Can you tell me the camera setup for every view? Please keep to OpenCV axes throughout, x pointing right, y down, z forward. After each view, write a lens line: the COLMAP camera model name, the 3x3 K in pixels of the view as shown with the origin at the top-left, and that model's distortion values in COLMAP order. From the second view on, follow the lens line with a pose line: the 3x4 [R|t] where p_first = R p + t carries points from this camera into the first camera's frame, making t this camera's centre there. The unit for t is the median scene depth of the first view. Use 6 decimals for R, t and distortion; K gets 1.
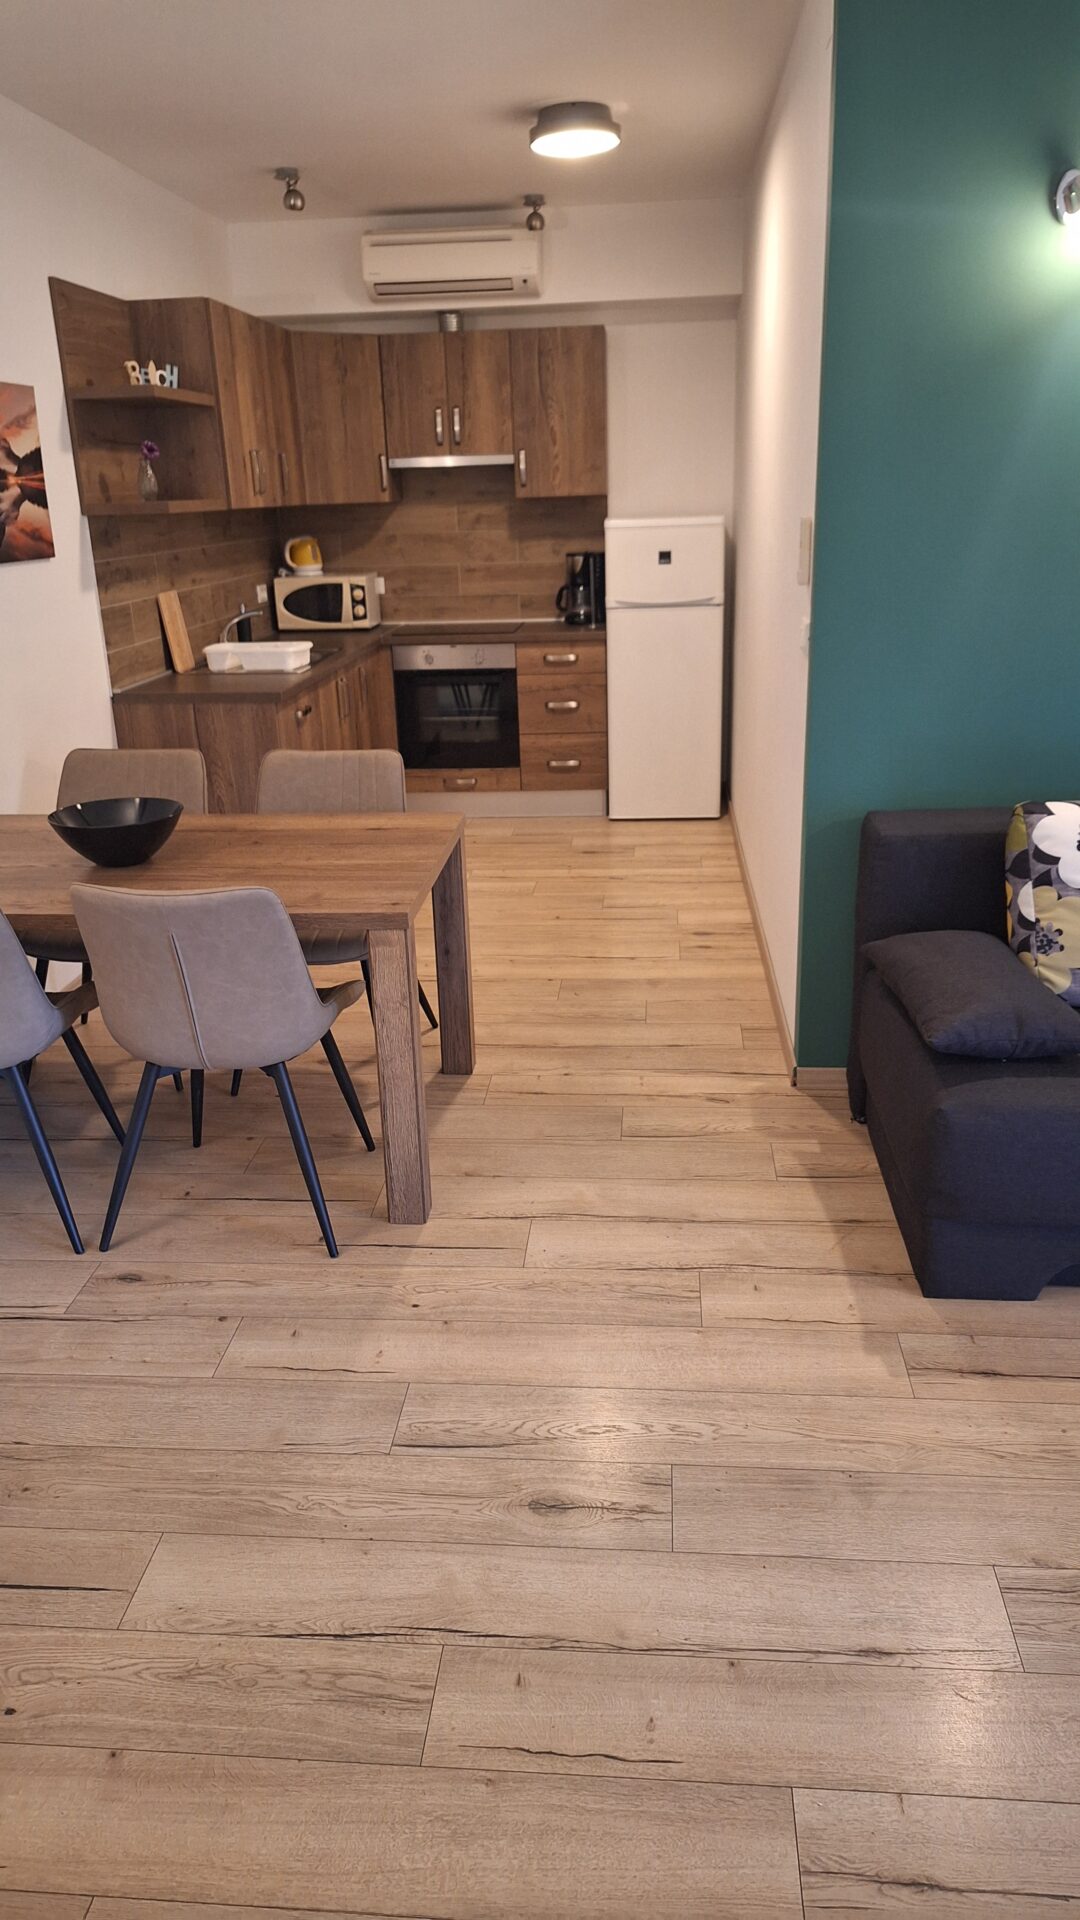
lens RADIAL K [[1312.8, 0, 542.9], [0, 1312.8, 956.0], [0, 0, 1]] dist [0.006599, 0.000514]
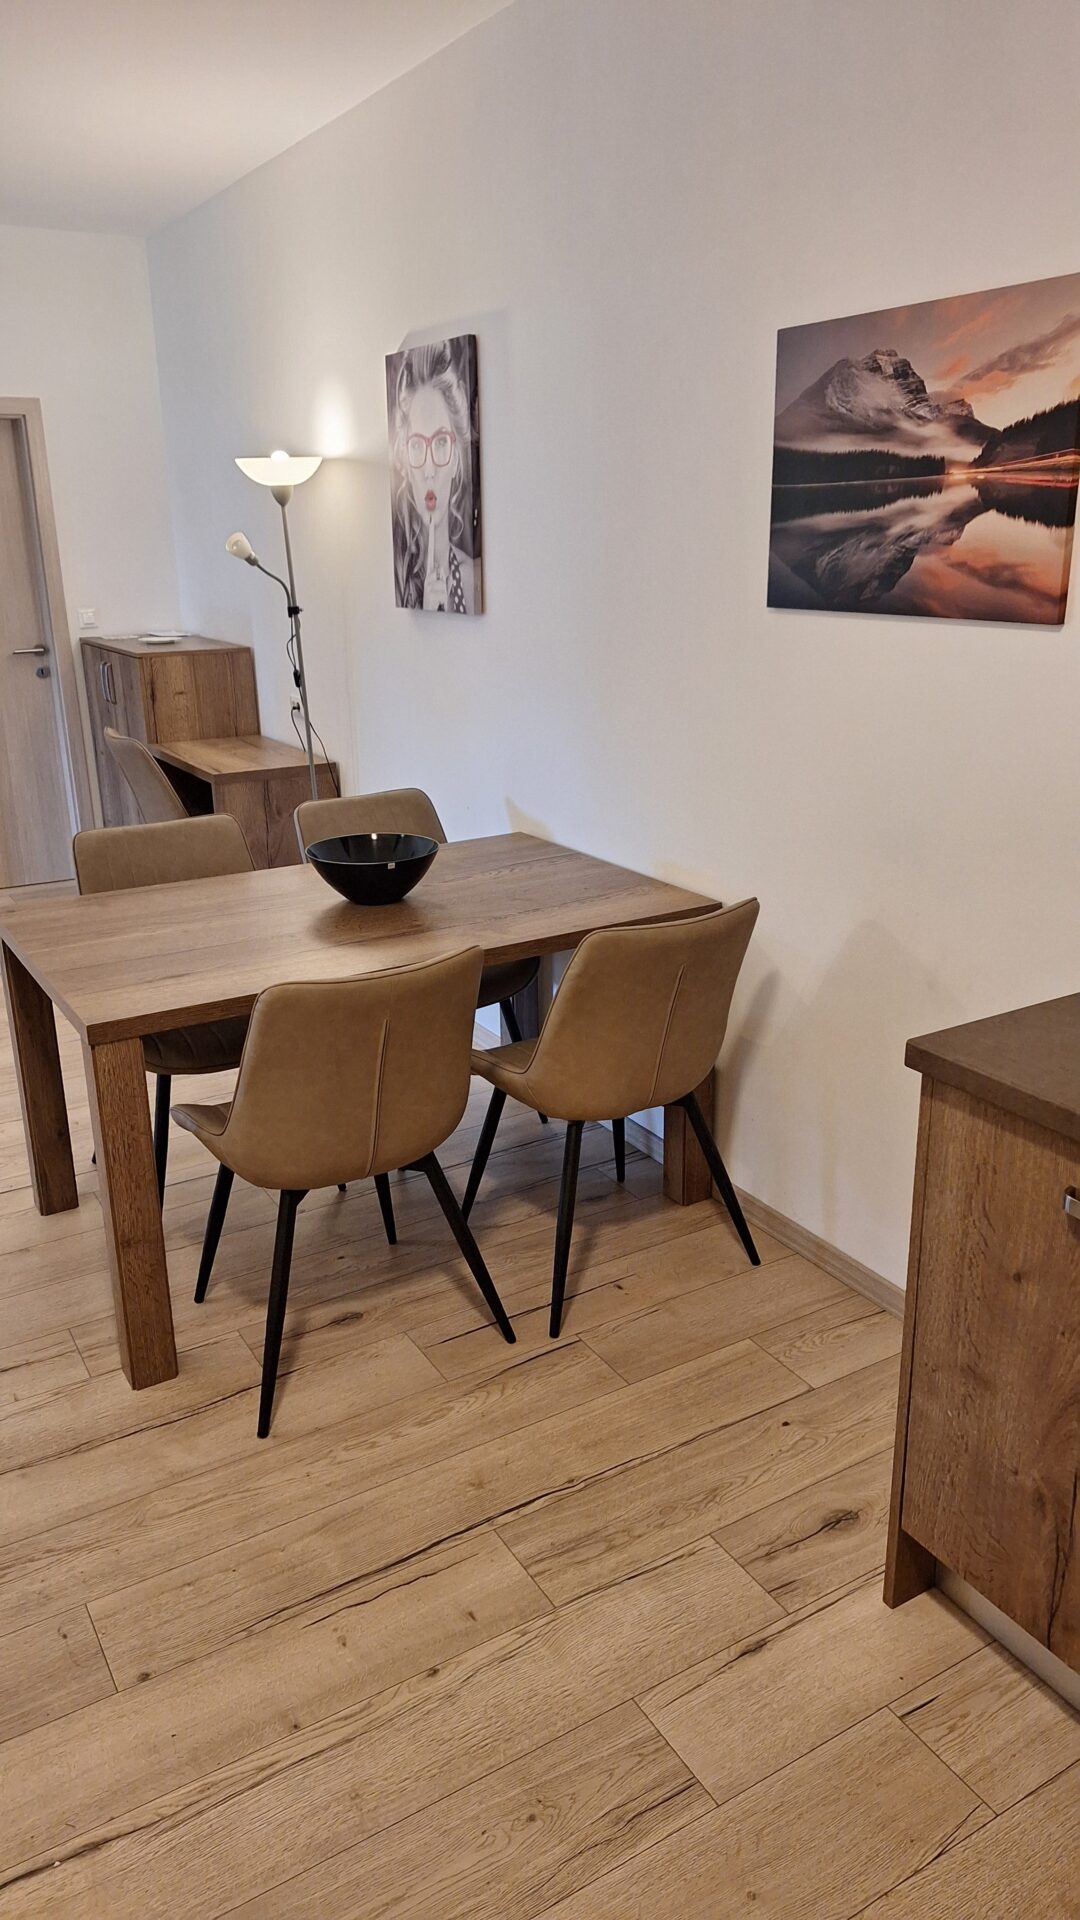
lens RADIAL K [[1312.8, 0, 539.1], [0, 1312.8, 968.6], [0, 0, 1]] dist [0.006599, 0.000514]
pose [[-0.815822, 0.224991, -0.532741, 0.084555], [-0.158676, 0.798770, 0.580334, -0.487398], [0.556108, 0.557983, -0.615954, 1.354512]]
